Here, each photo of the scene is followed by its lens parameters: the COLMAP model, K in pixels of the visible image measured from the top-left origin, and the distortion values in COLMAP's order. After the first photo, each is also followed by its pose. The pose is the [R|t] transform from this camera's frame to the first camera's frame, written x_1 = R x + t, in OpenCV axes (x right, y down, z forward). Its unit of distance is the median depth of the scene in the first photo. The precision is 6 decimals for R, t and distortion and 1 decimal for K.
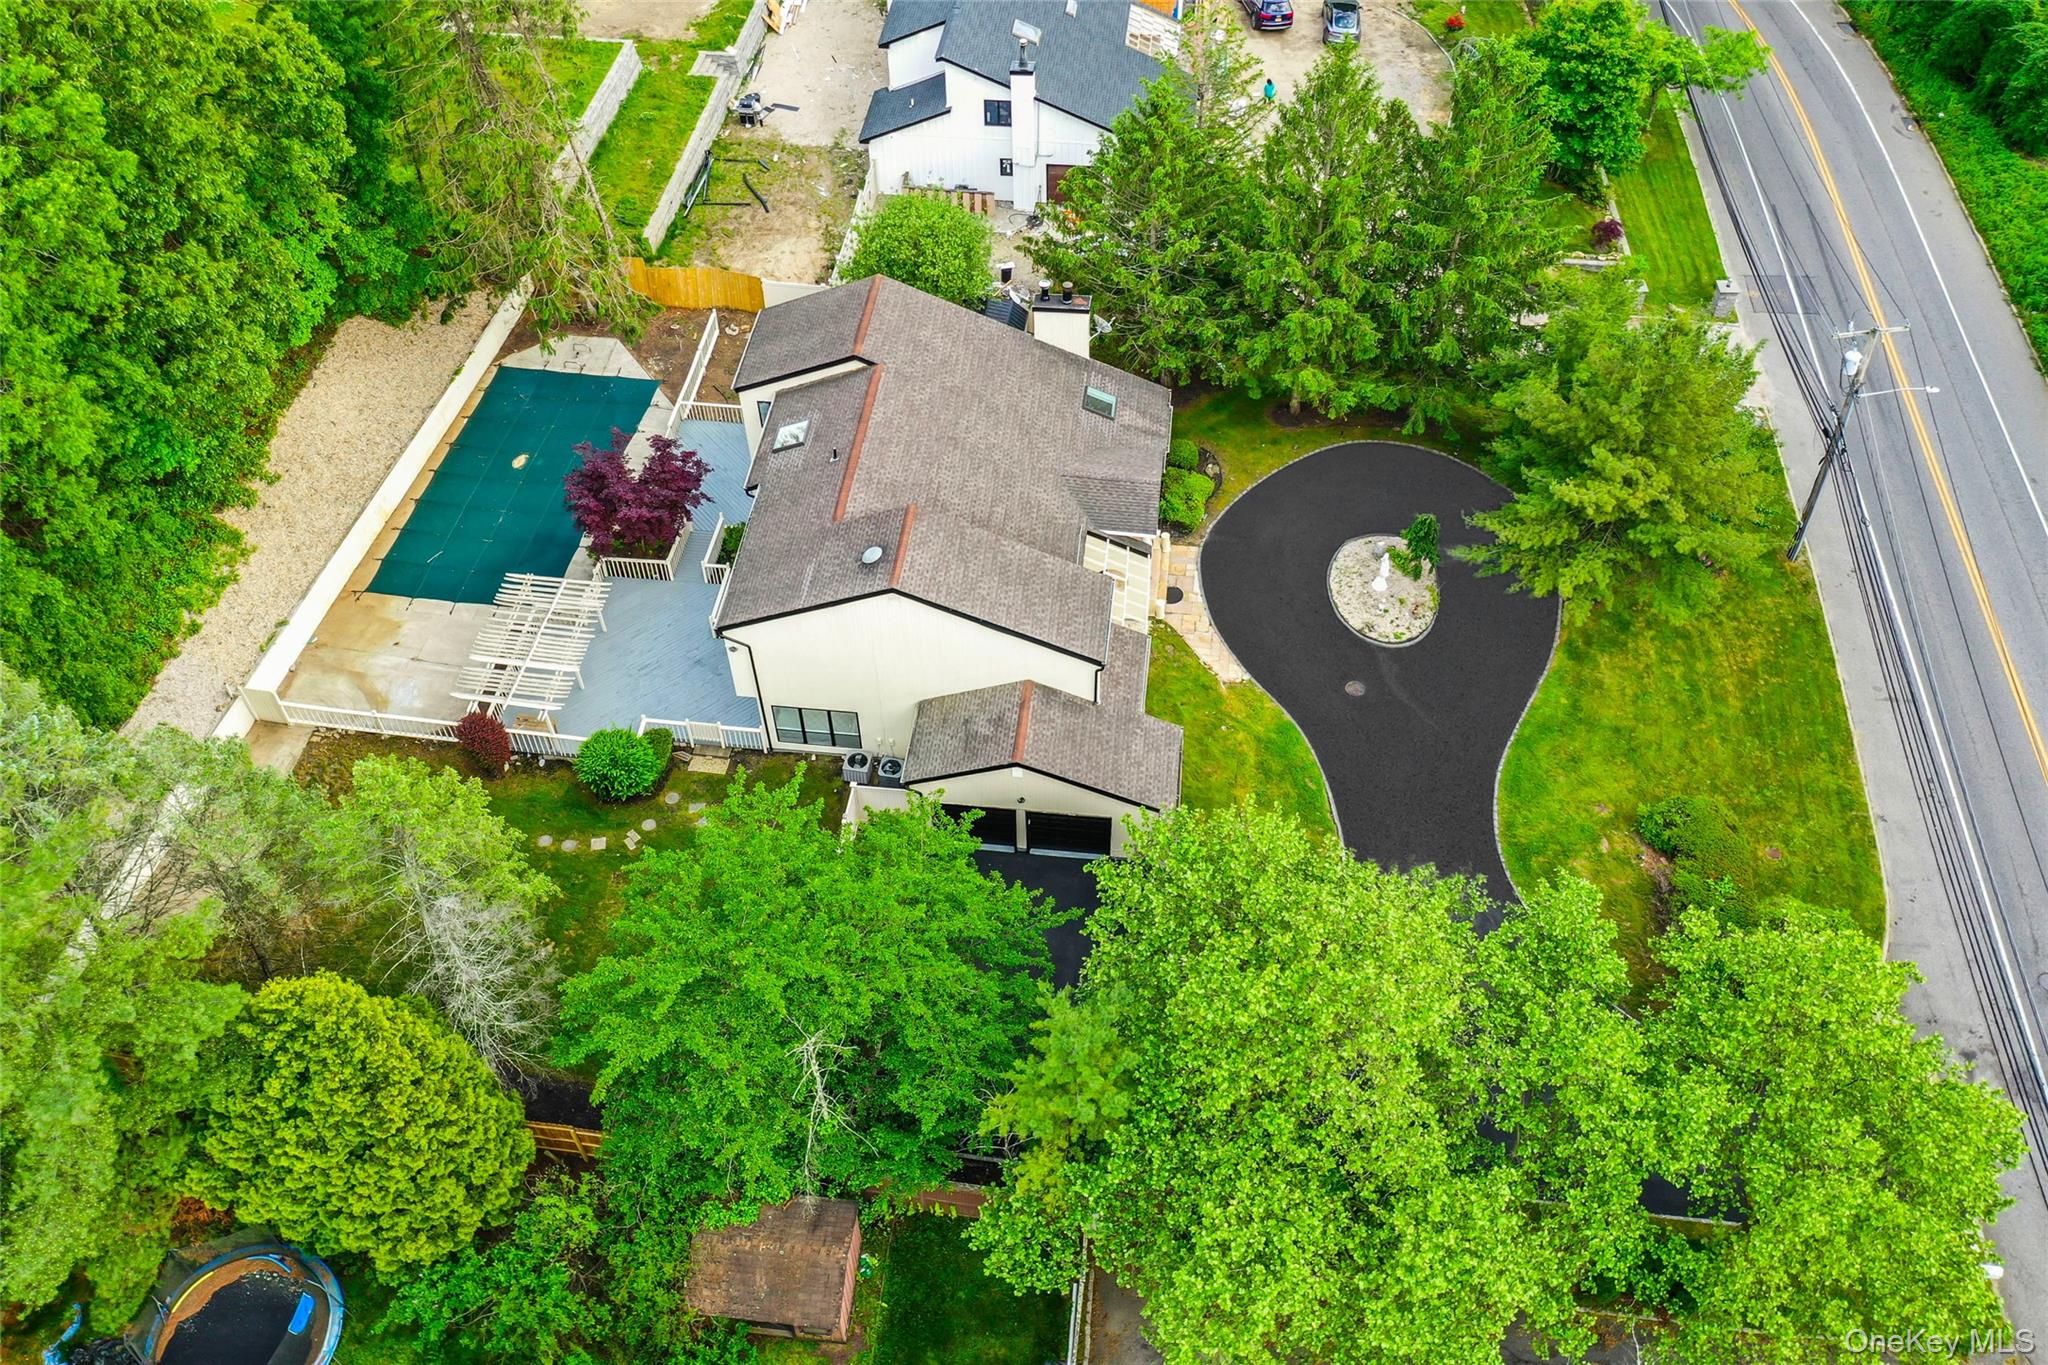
lens RADIAL K [[1669.4, 0, 1010.0], [0, 1669.4, 675.9], [0, 0, 1]] dist [0.018034, -0.001666]
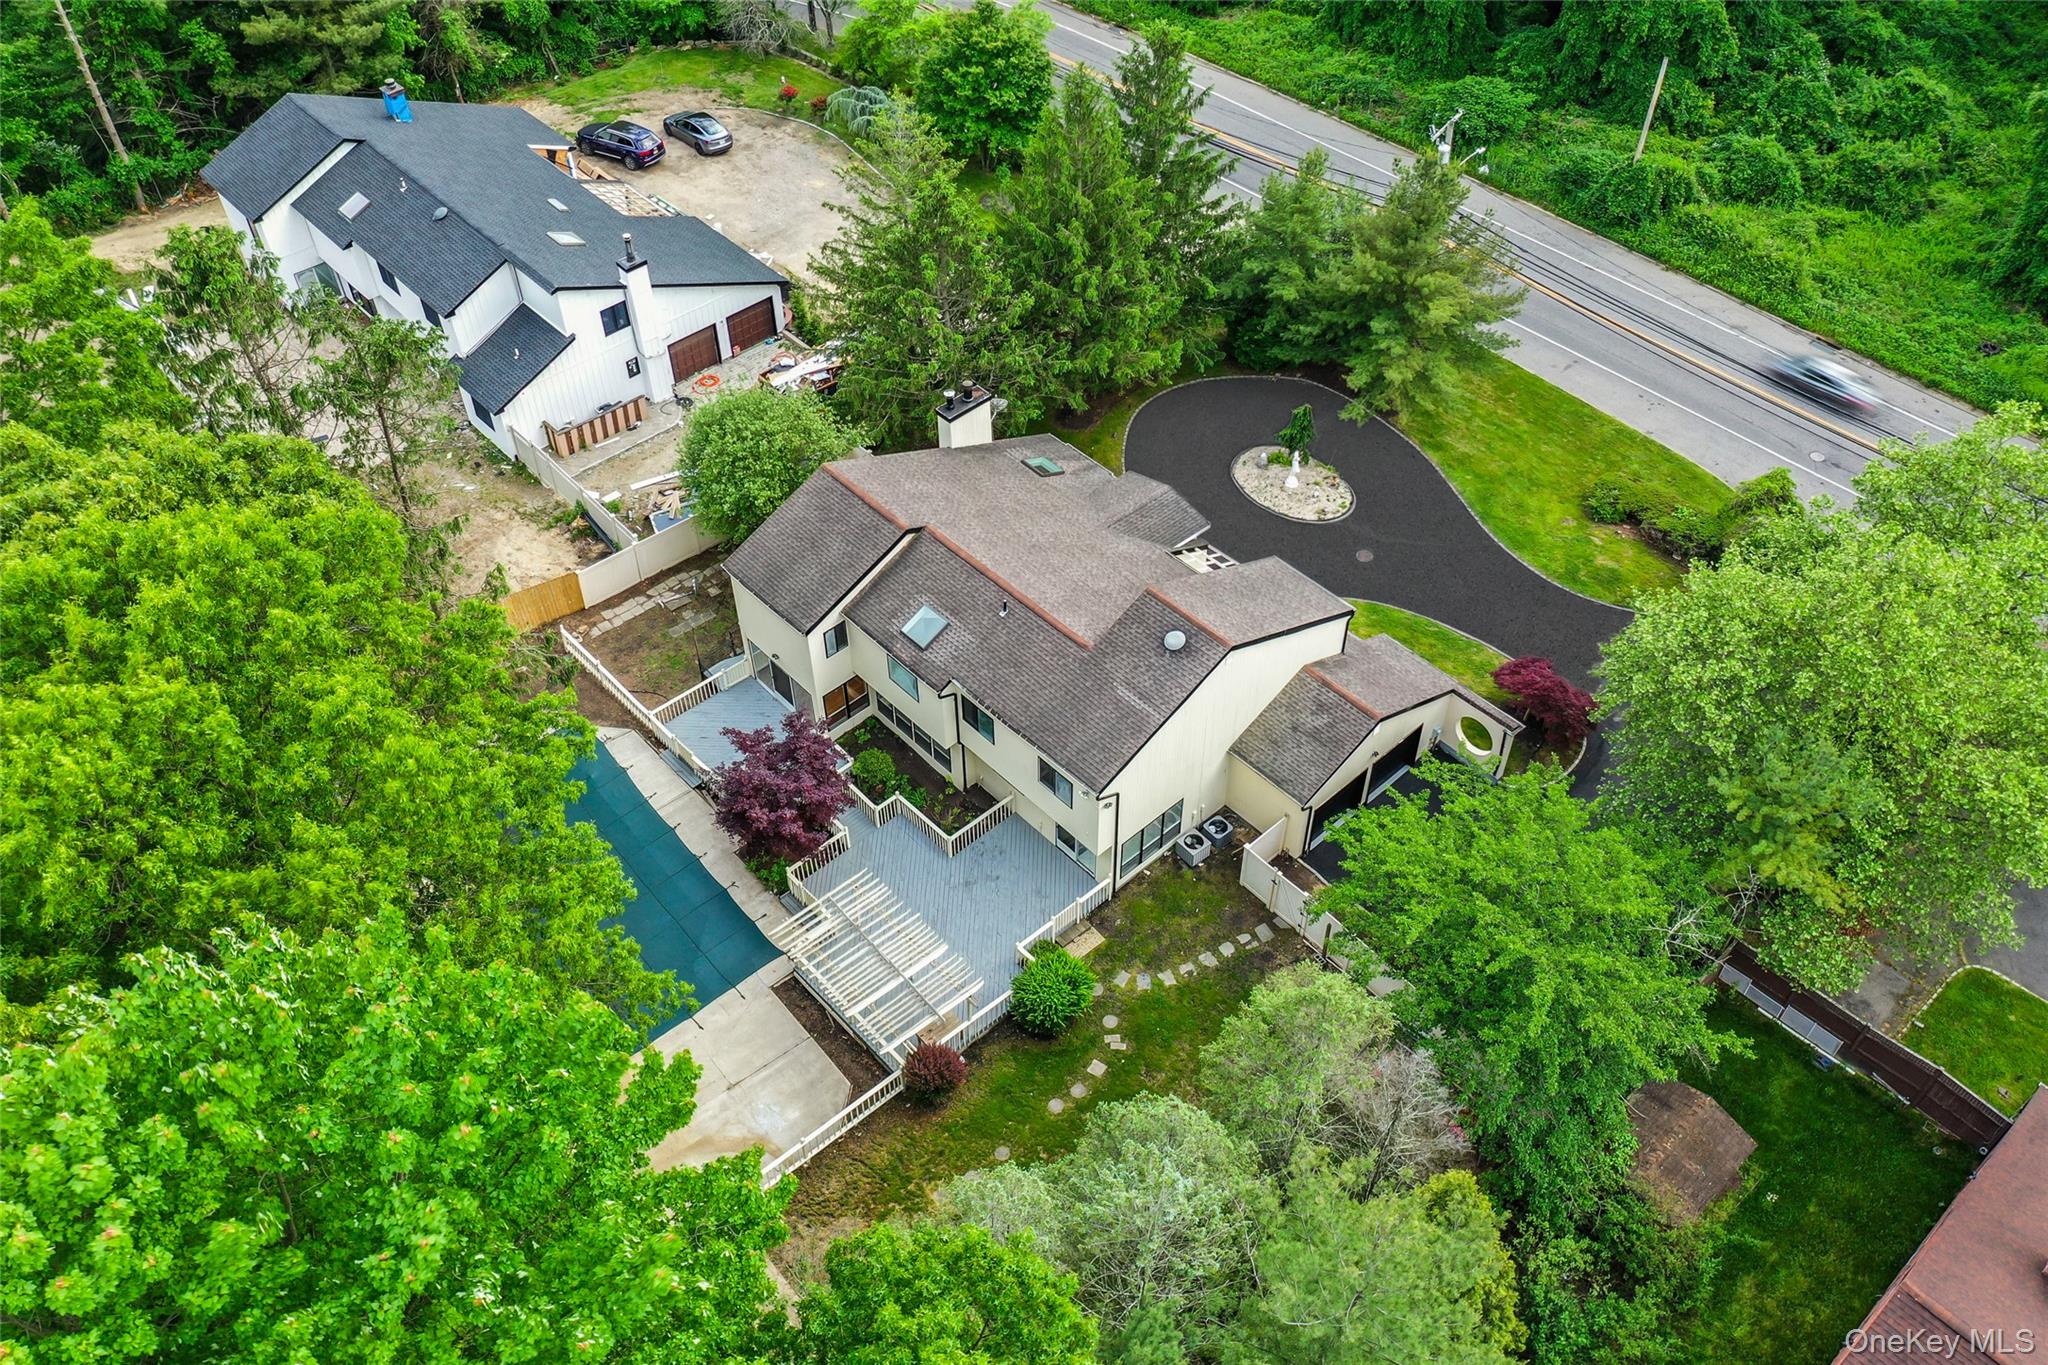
lens RADIAL K [[1669.4, 0, 1010.0], [0, 1669.4, 675.9], [0, 0, 1]] dist [0.018034, -0.001666]
pose [[0.655846, -0.538890, 0.528643, -0.600352], [0.568174, 0.813460, 0.124340, -0.205115], [-0.497036, 0.218814, 0.839688, 0.169065]]
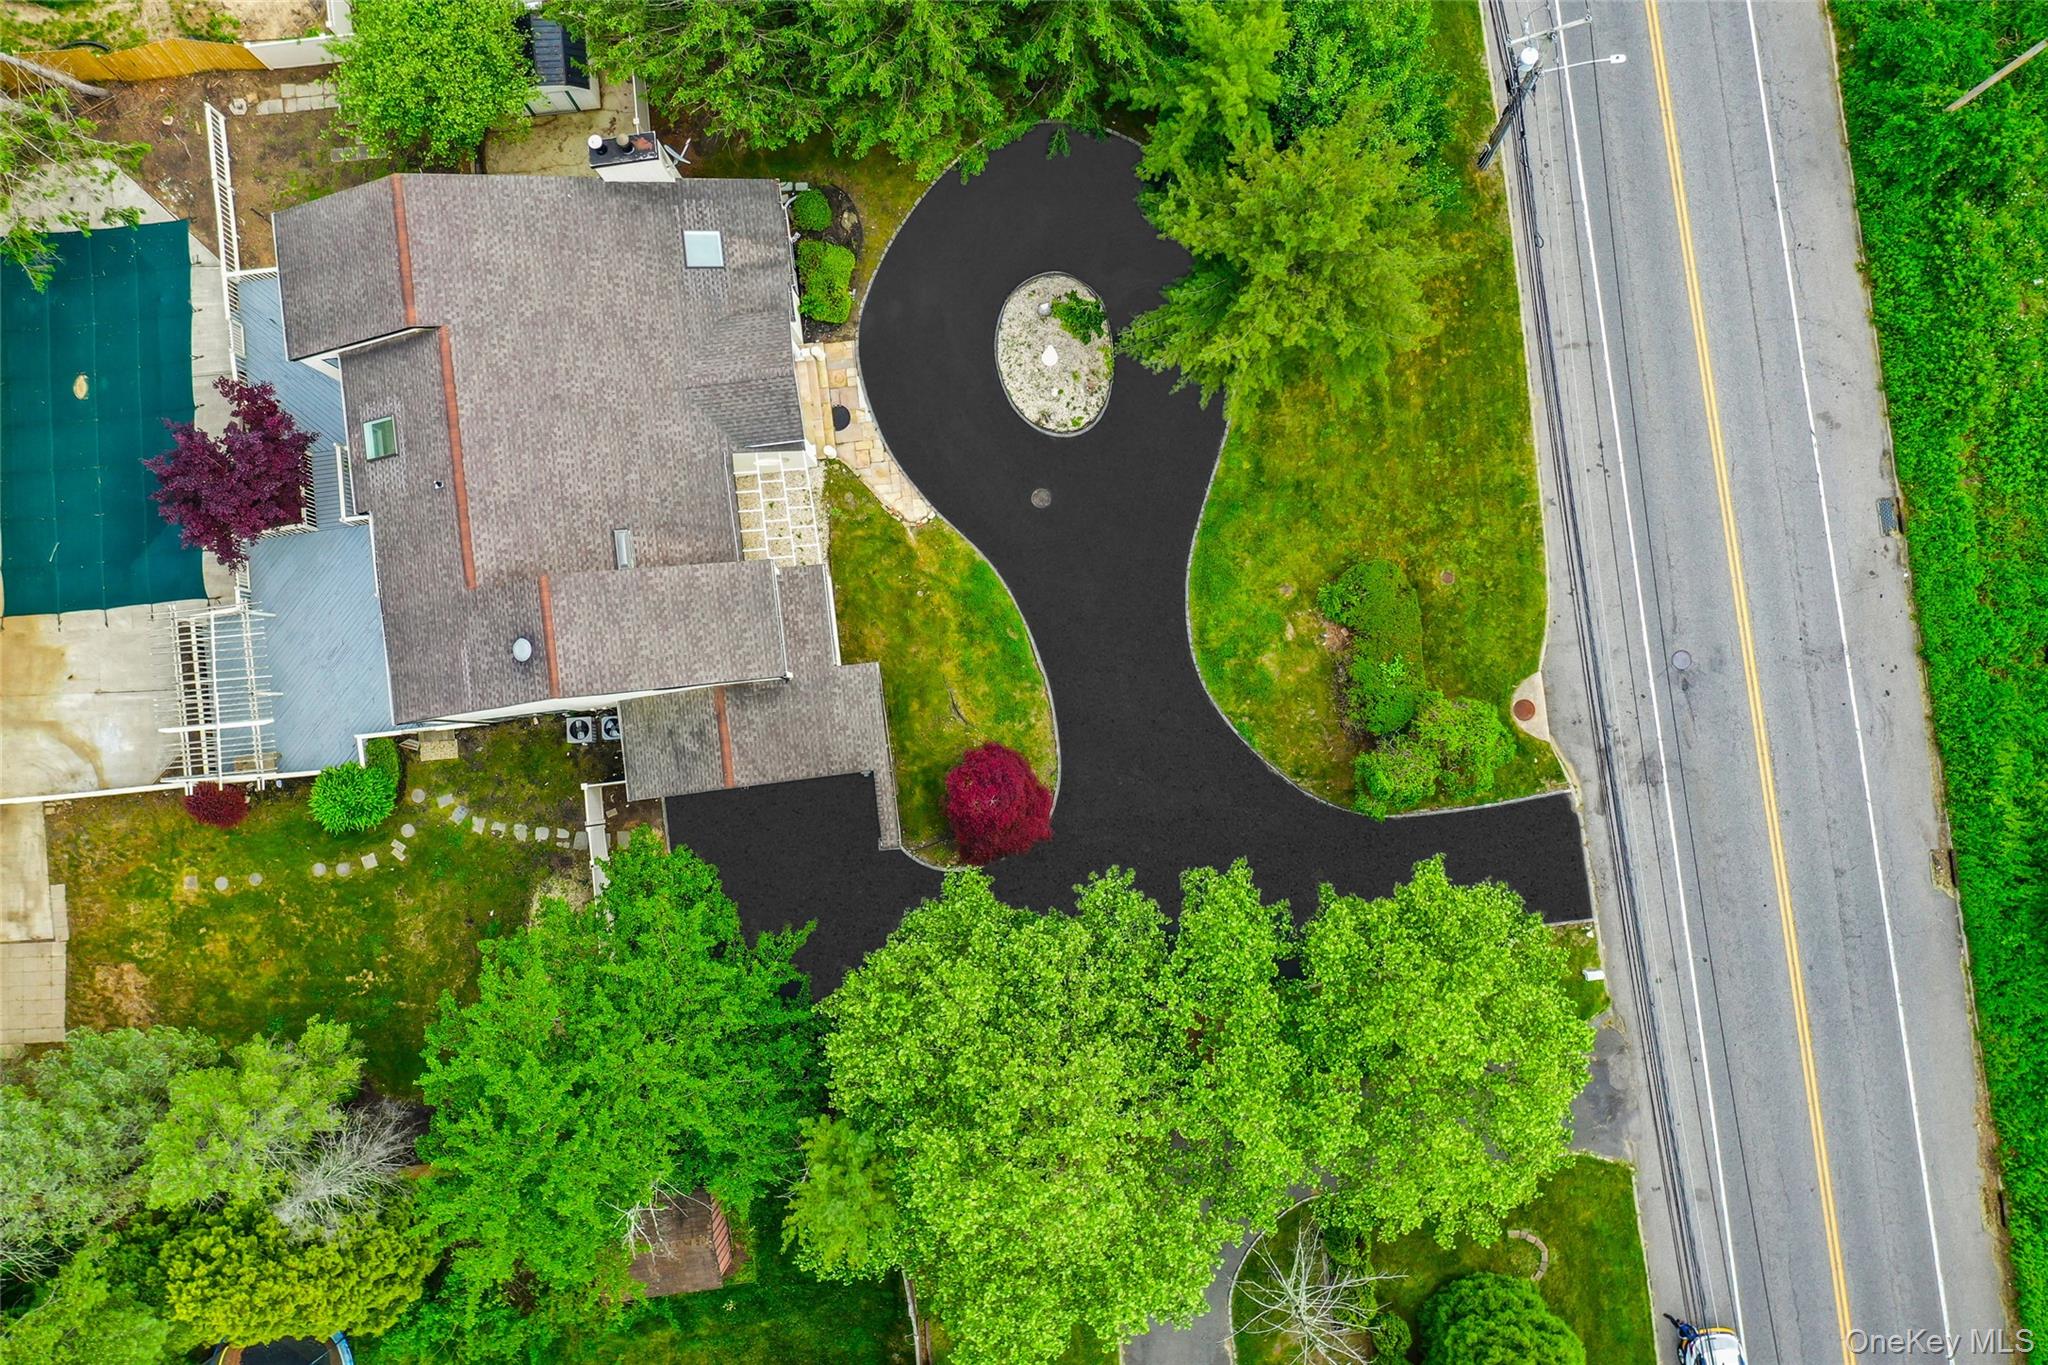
lens RADIAL K [[1669.4, 0, 1010.0], [0, 1669.4, 675.9], [0, 0, 1]] dist [0.018034, -0.001666]
pose [[0.970671, -0.240406, -0.001686, 0.162913], [0.190448, 0.764644, 0.615670, -0.517257], [-0.146722, -0.597934, 0.788003, 0.158939]]
